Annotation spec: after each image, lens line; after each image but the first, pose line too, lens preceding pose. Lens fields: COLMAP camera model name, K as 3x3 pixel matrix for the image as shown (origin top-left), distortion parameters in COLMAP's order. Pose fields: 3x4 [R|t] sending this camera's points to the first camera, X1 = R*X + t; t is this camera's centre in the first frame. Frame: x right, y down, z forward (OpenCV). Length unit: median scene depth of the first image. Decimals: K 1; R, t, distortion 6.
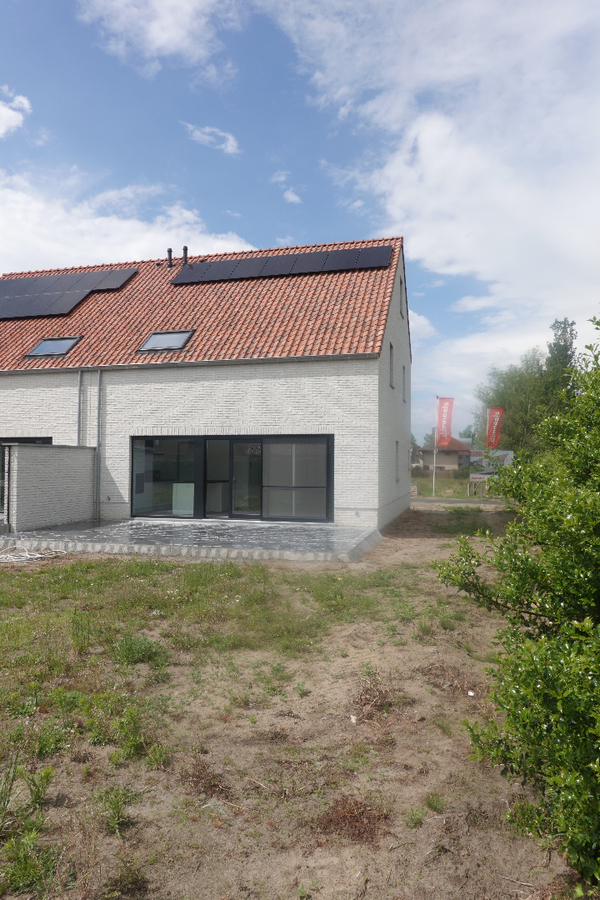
lens RADIAL K [[607.4, 0, 298.0], [0, 607.4, 451.3], [0, 0, 1]] dist [0.005746, -0.001223]
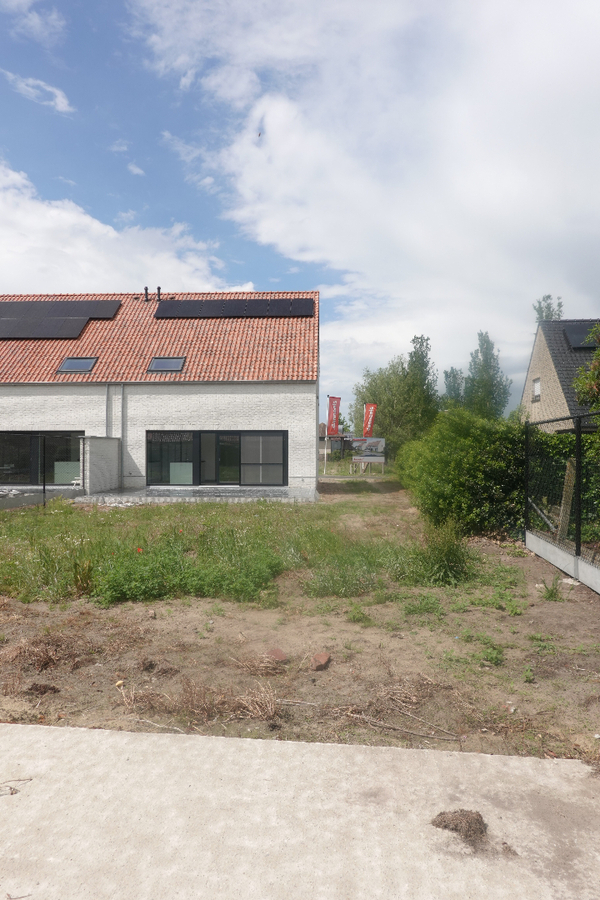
lens RADIAL K [[607.4, 0, 300.8], [0, 607.4, 448.8], [0, 0, 1]] dist [0.005746, -0.001223]
pose [[0.975576, -0.002148, 0.219652, -0.230791], [-0.002762, 0.999753, 0.022044, -0.013575], [-0.219645, -0.022113, 0.975329, -0.496318]]
